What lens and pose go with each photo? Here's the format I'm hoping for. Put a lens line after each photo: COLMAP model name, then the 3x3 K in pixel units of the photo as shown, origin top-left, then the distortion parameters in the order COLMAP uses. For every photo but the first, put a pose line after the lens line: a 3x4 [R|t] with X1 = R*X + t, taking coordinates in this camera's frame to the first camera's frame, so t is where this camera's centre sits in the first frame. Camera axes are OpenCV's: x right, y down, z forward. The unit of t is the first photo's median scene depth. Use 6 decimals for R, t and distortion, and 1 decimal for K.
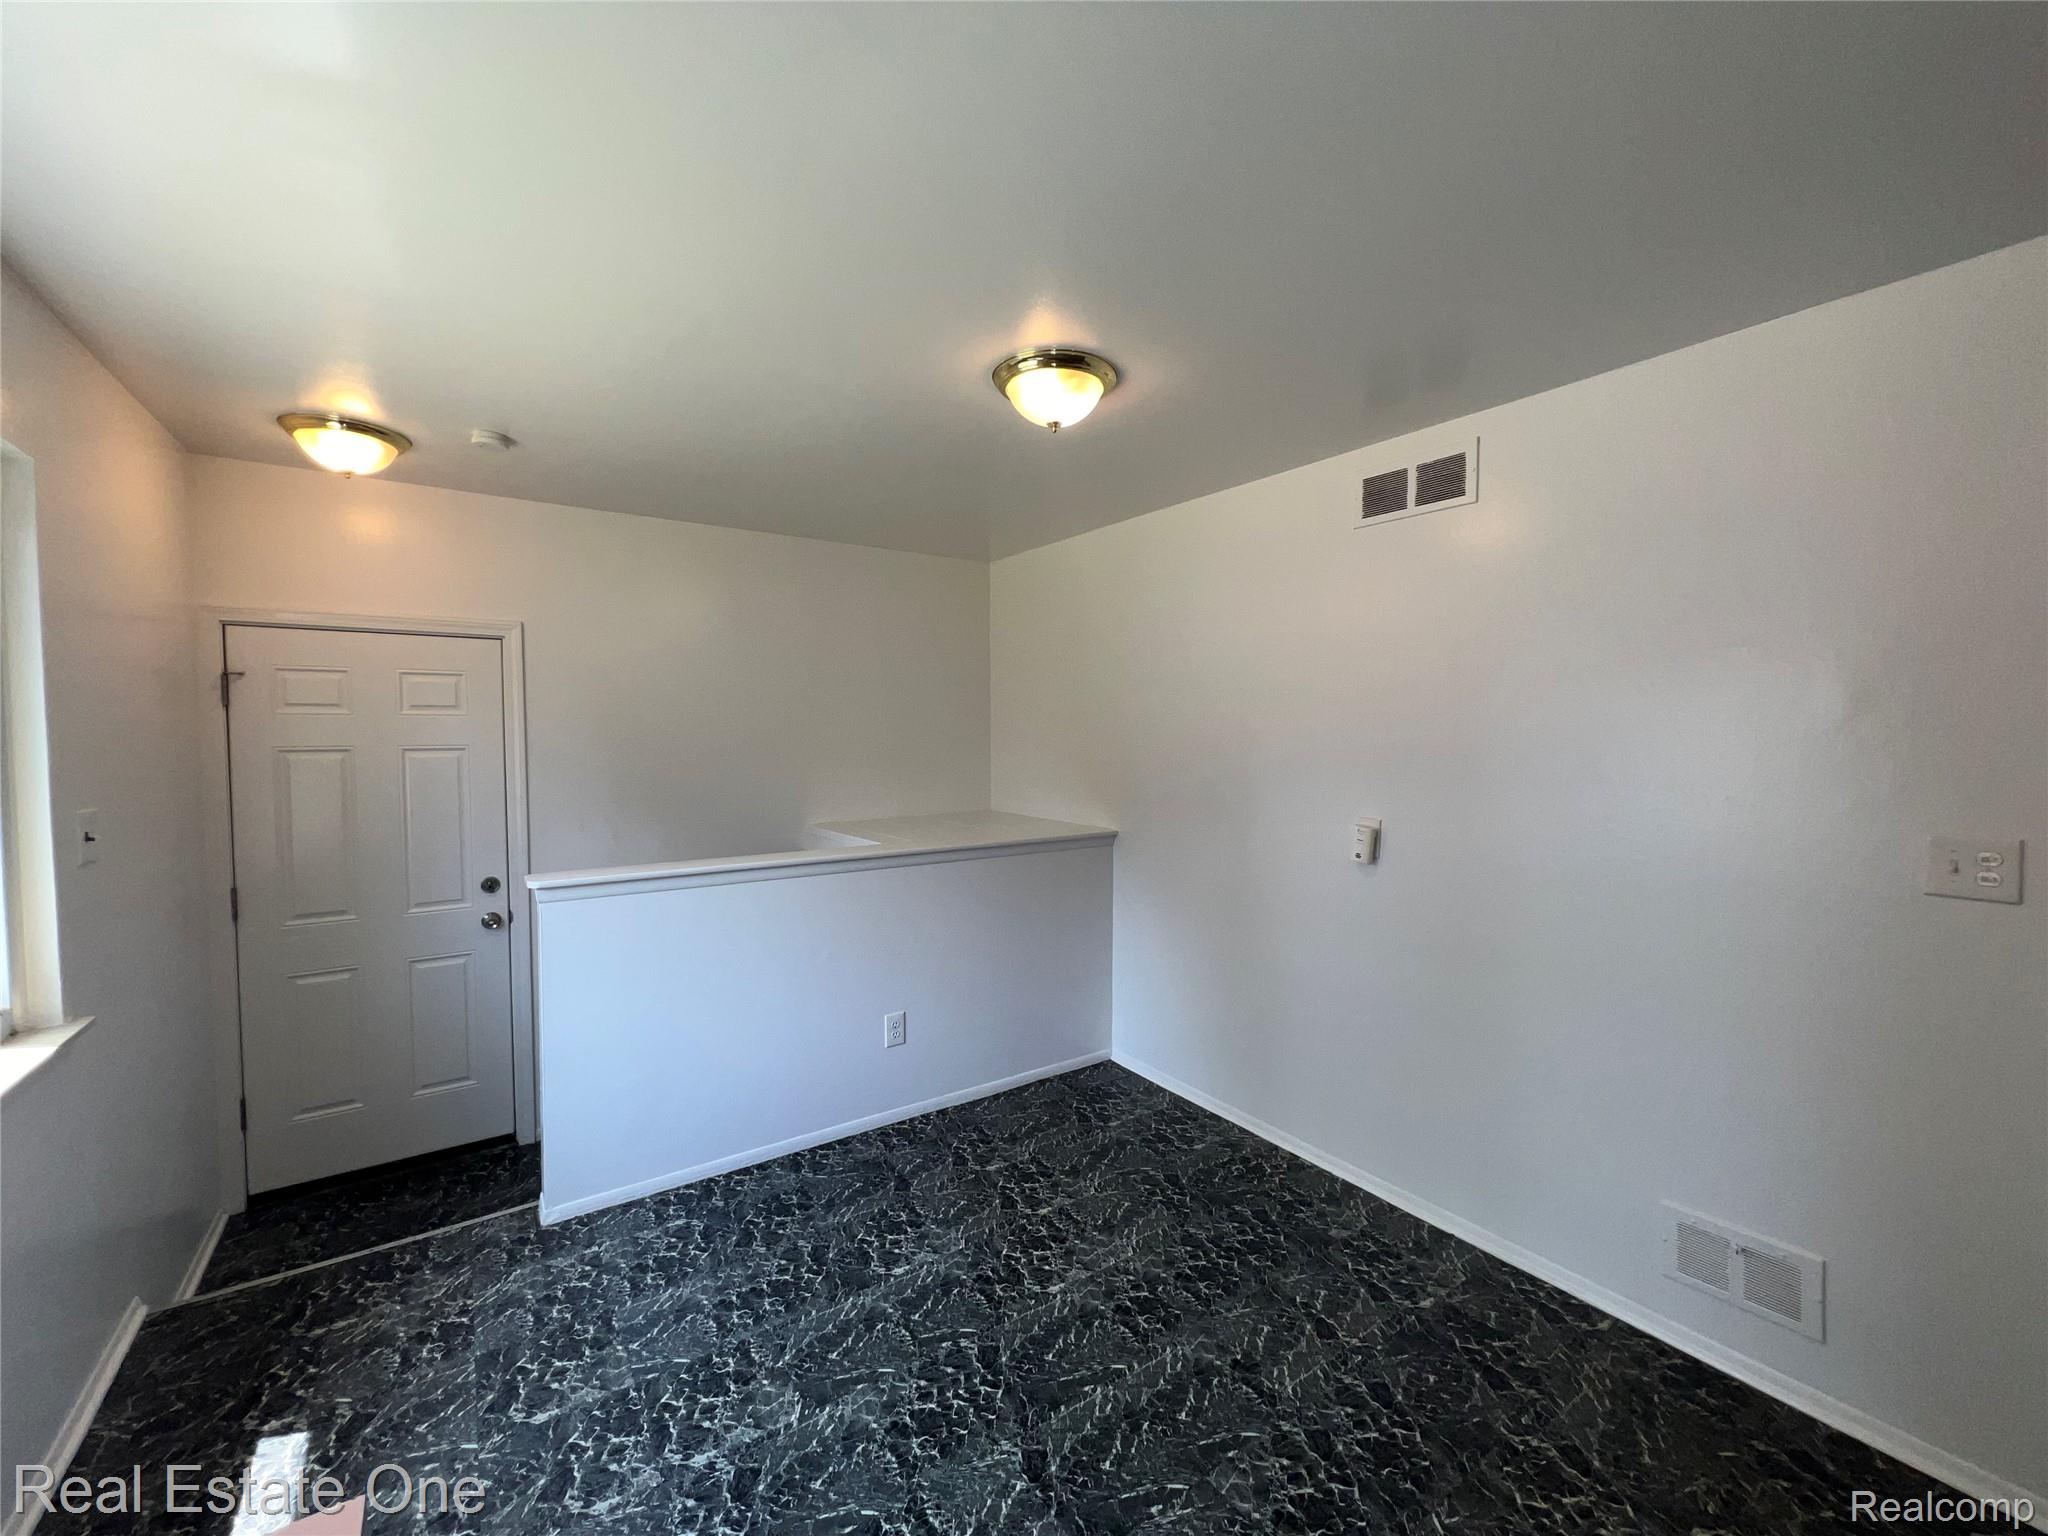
lens RADIAL K [[816.7, 0, 1018.9], [0, 816.7, 759.2], [0, 0, 1]] dist [-0.004555, 0.001022]
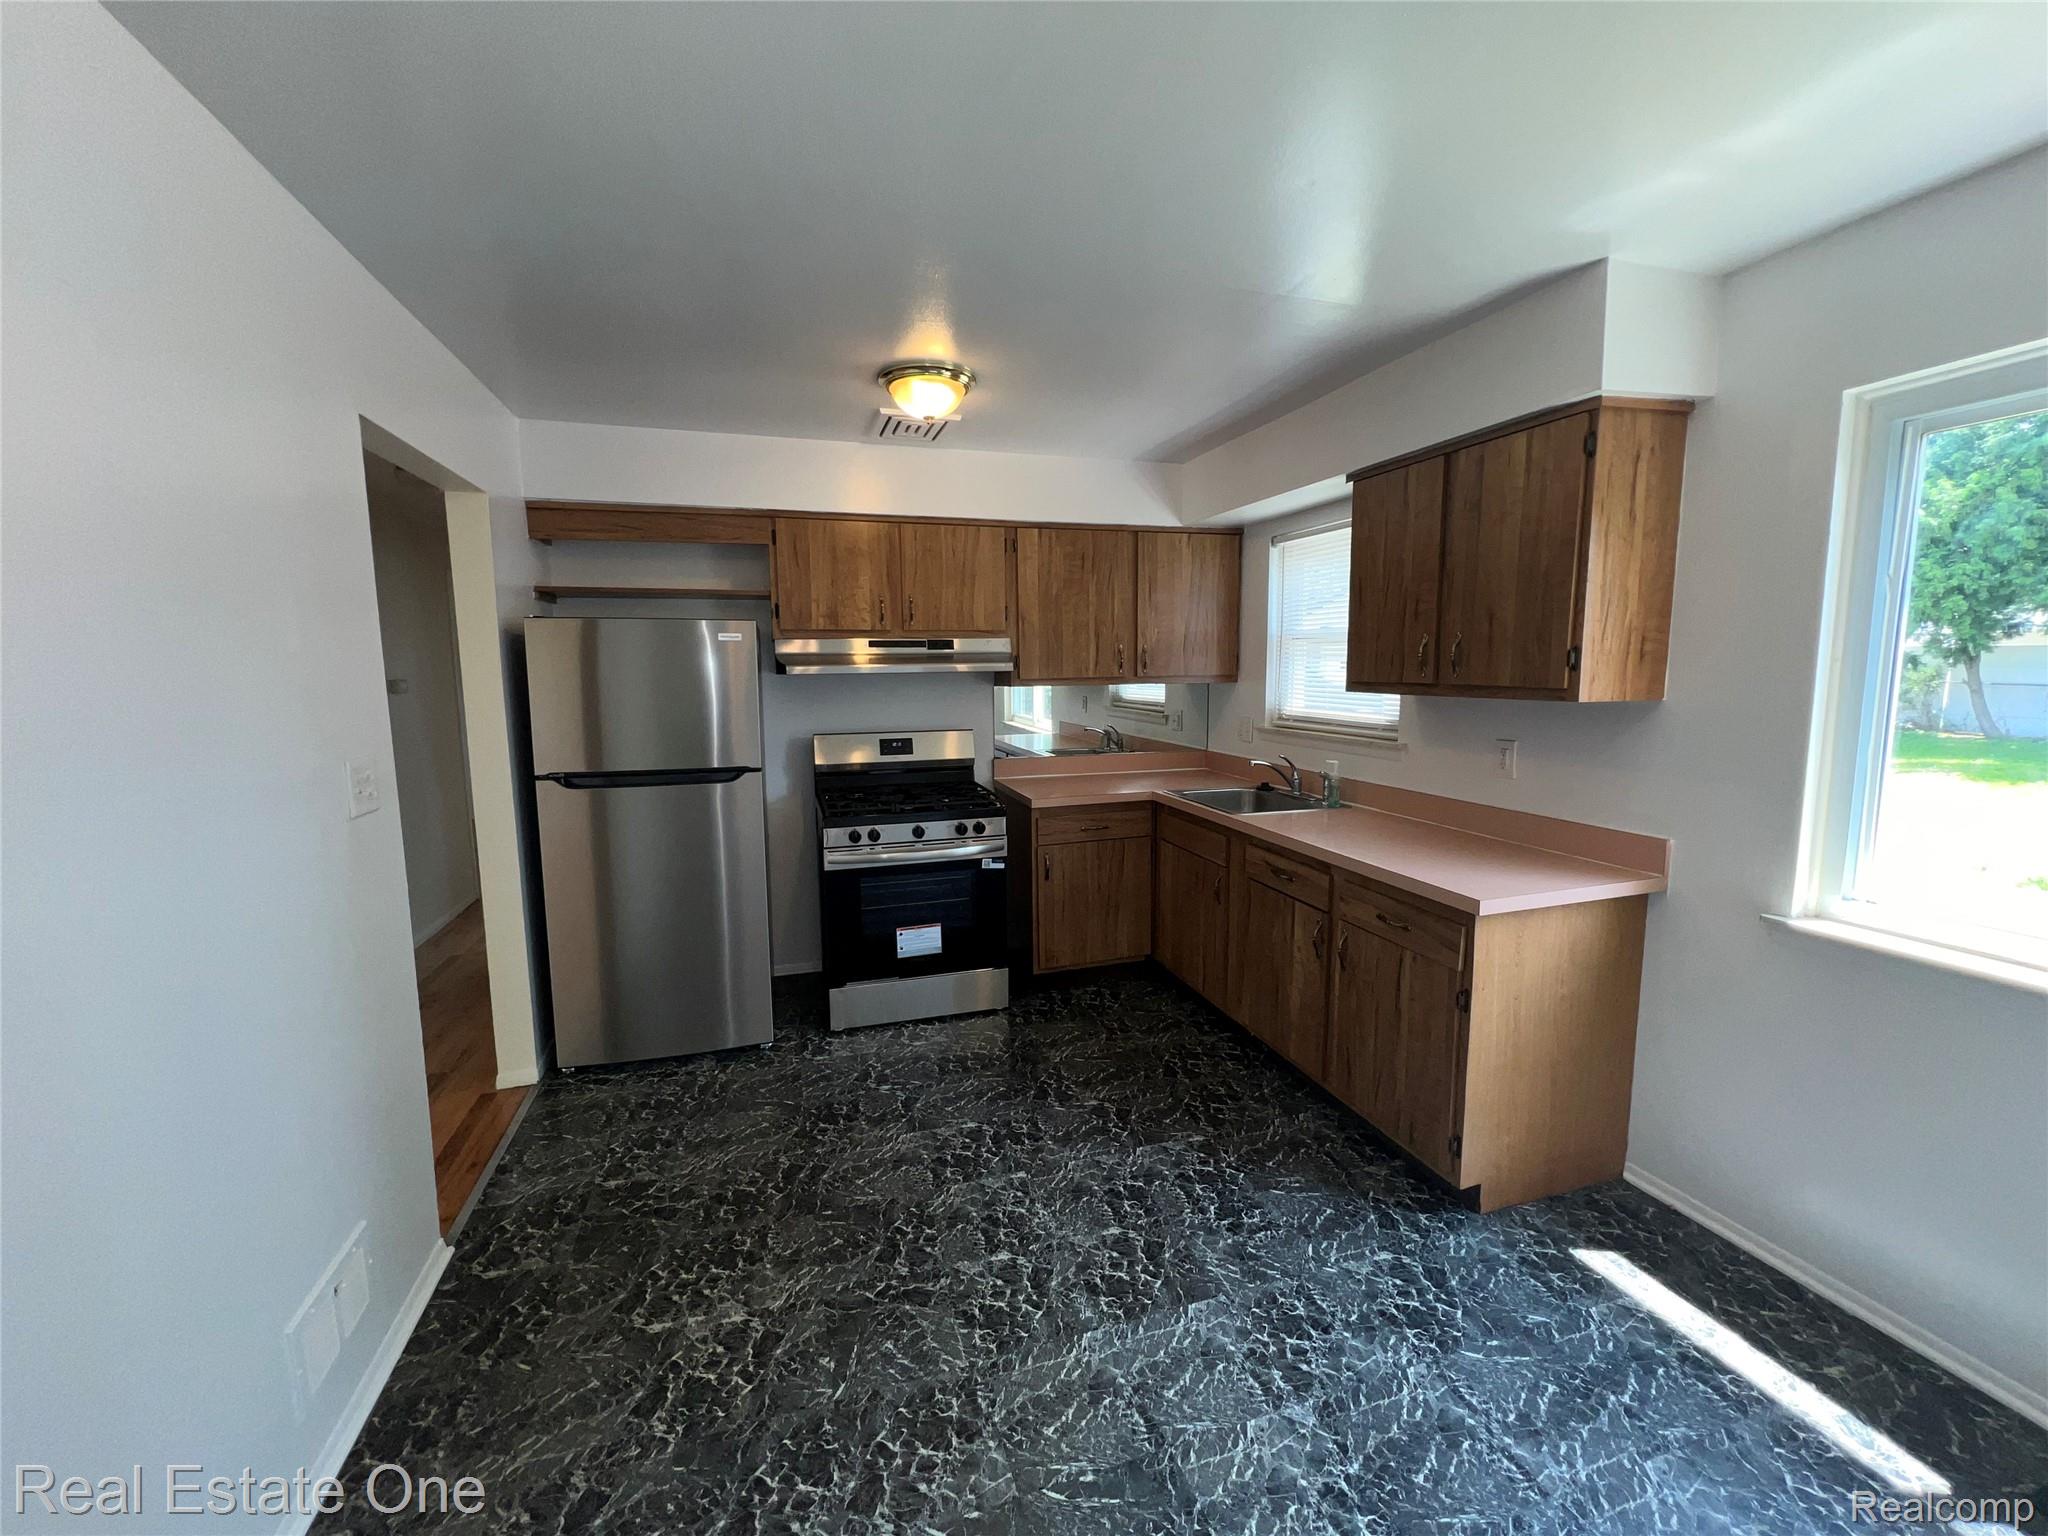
lens RADIAL K [[819.3, 0, 1020.6], [0, 819.3, 761.5], [0, 0, 1]] dist [-0.005882, 0.001604]
pose [[-0.955410, -0.025686, 0.294162, -0.013944], [0.020185, 0.988198, 0.151847, -0.044766], [-0.294590, 0.151014, -0.943616, 1.564244]]
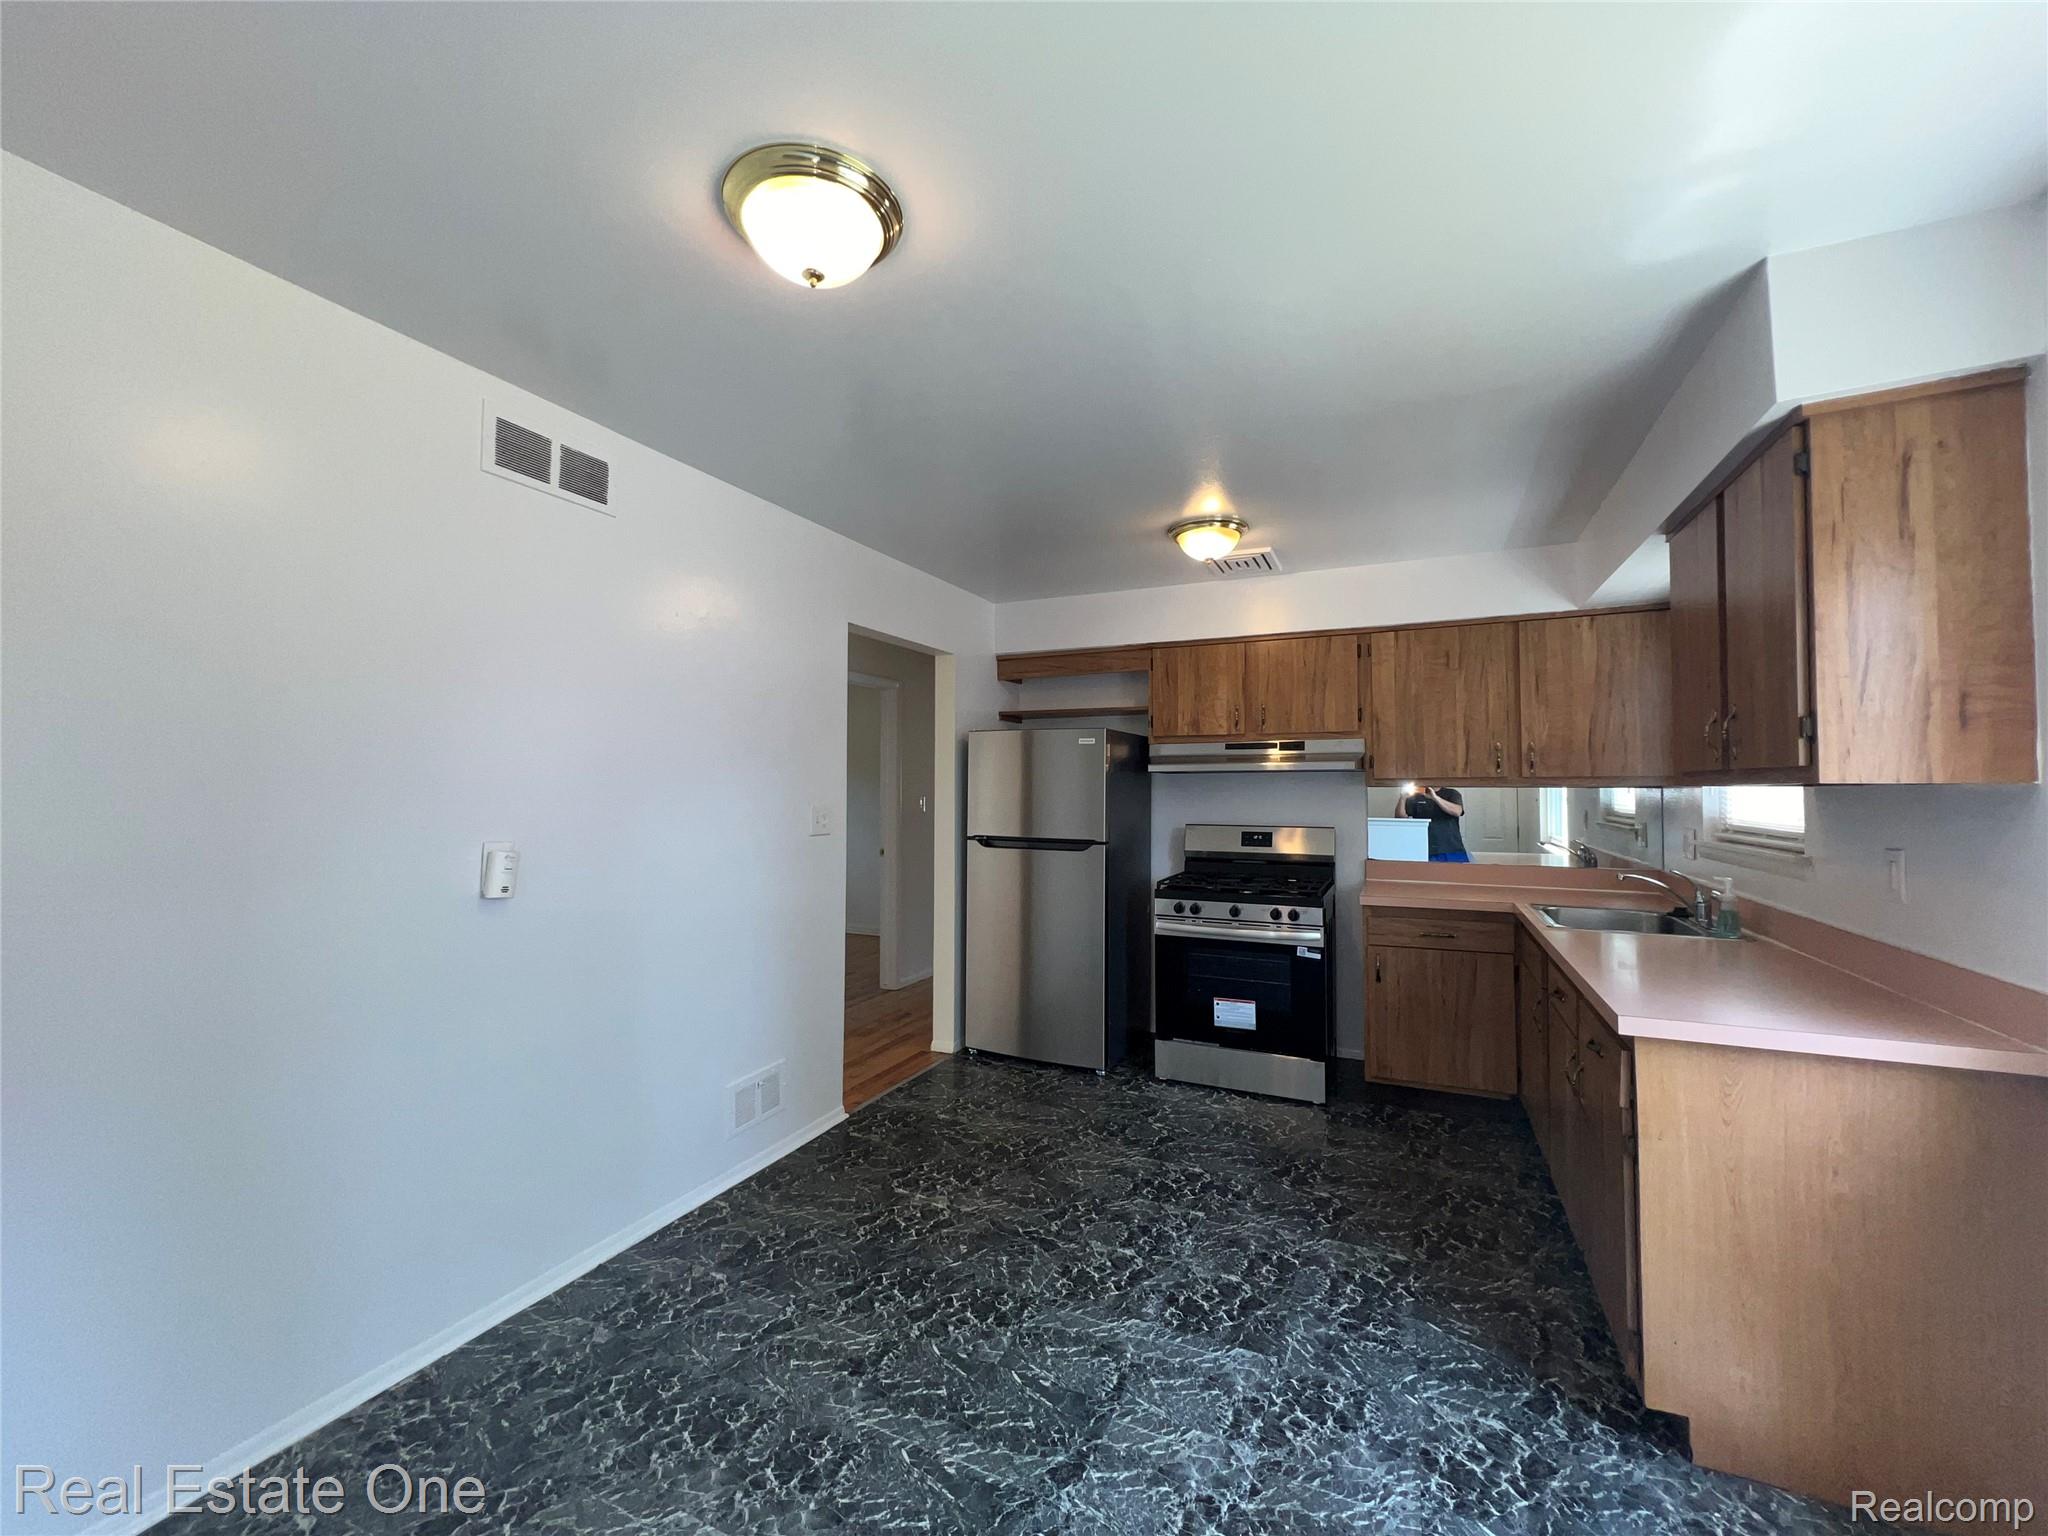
lens RADIAL K [[819.3, 0, 1020.8], [0, 819.3, 760.1], [0, 0, 1]] dist [-0.005882, 0.001604]
pose [[-0.508639, 0.029857, 0.860462, -0.751577], [0.027708, 0.999449, -0.018301, 0.031625], [-0.860534, 0.014534, -0.509186, 1.413327]]
